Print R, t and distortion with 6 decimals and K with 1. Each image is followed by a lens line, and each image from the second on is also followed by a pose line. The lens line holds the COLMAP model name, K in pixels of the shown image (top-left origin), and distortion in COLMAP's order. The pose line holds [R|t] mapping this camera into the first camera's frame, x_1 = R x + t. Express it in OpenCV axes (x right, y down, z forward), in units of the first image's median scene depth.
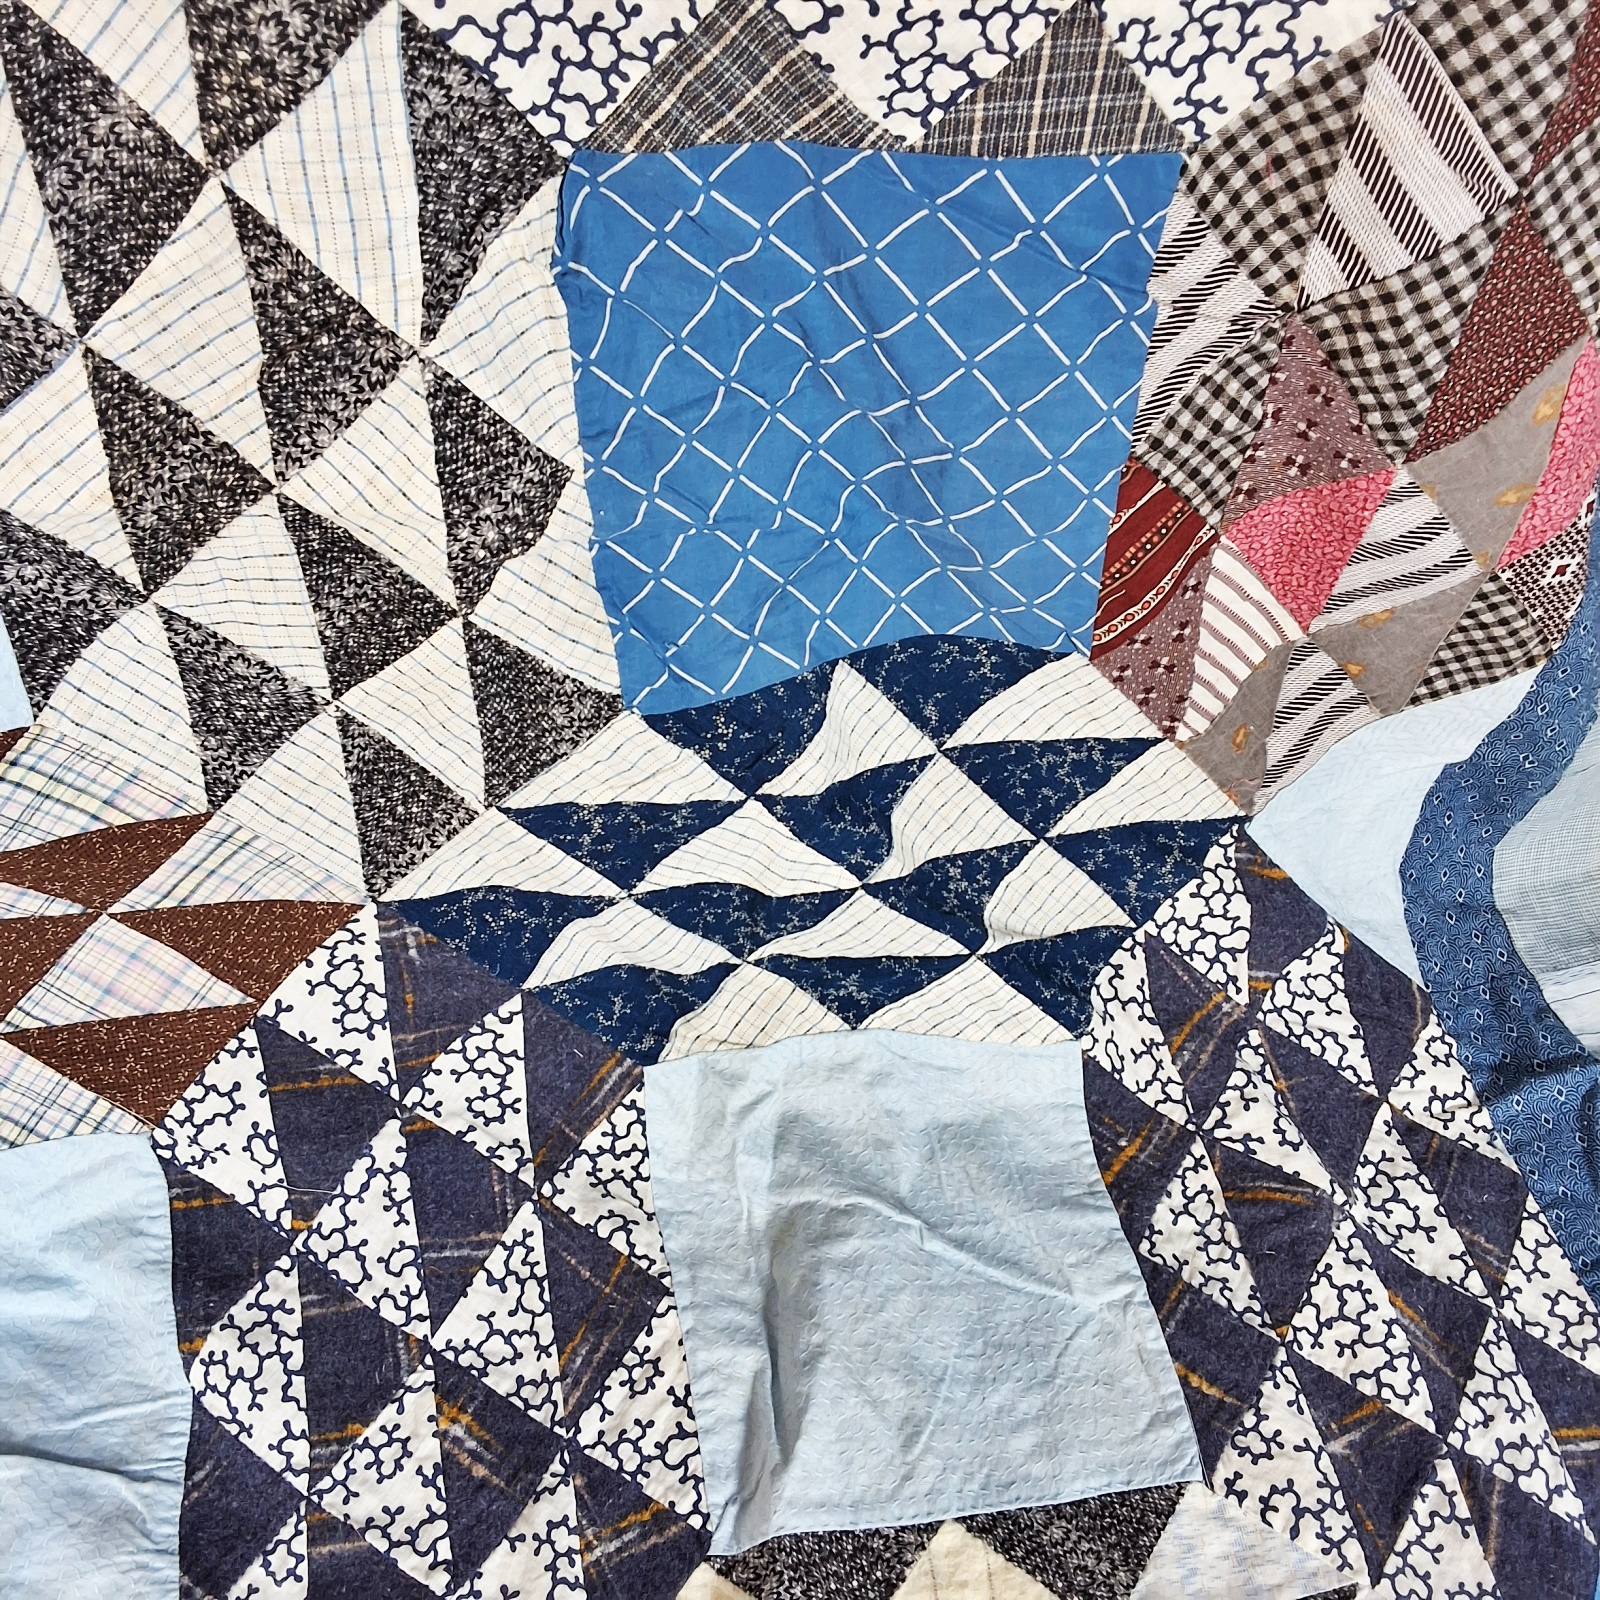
lens RADIAL K [[1694.6, 0, 800.0], [0, 1694.6, 800.0], [0, 0, 1]] dist [0.150379, -0.235000]
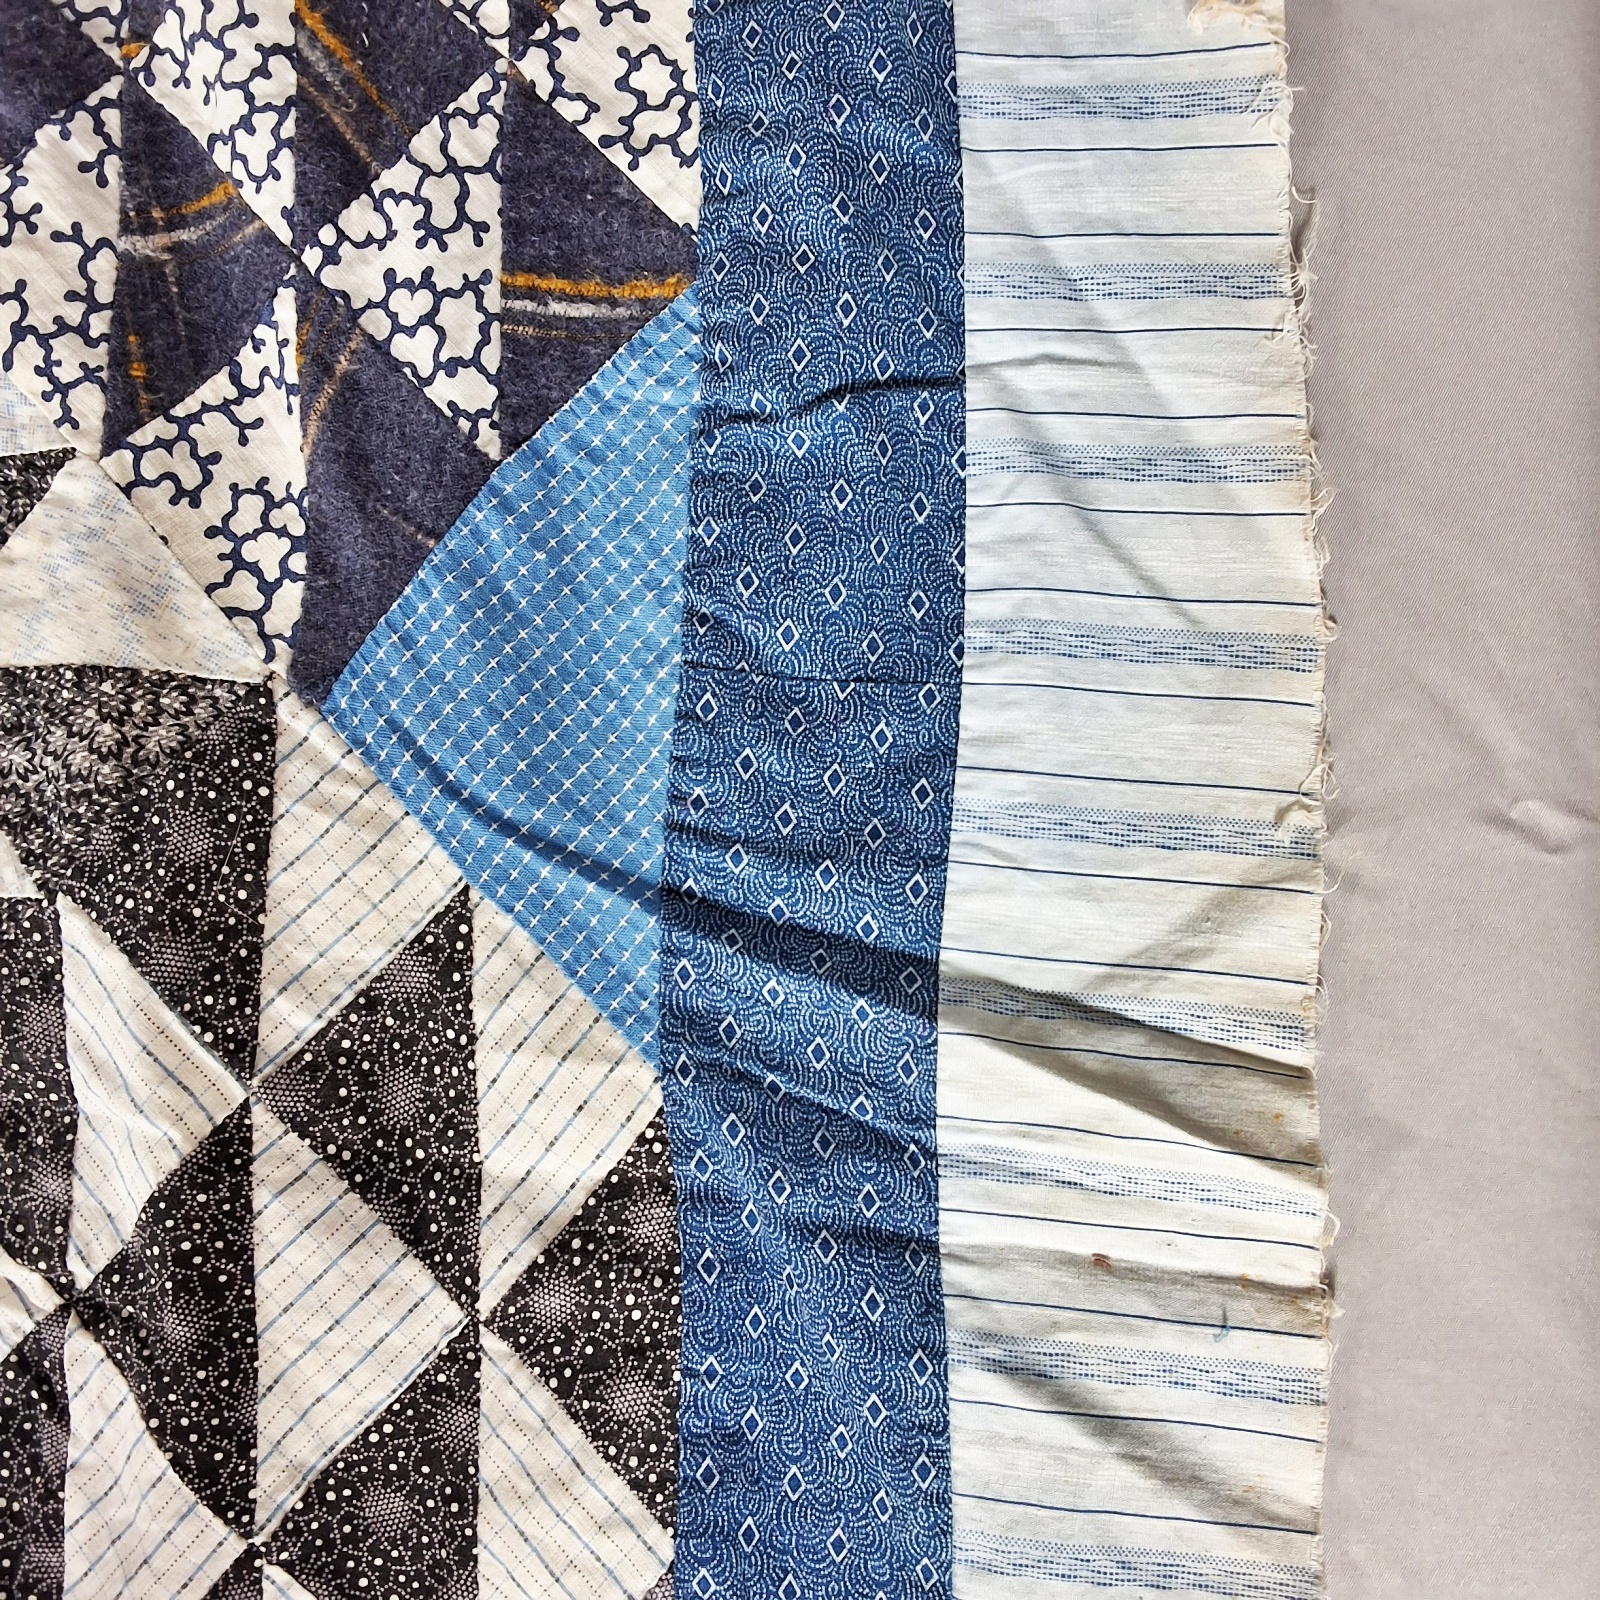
lens RADIAL K [[1694.6, 0, 800.0], [0, 1694.6, 800.0], [0, 0, 1]] dist [0.150379, -0.235000]
pose [[0.974354, 0.178524, -0.136982, 0.642232], [-0.068746, 0.815806, 0.574225, 0.167792], [0.214264, -0.550081, 0.807157, 0.453905]]
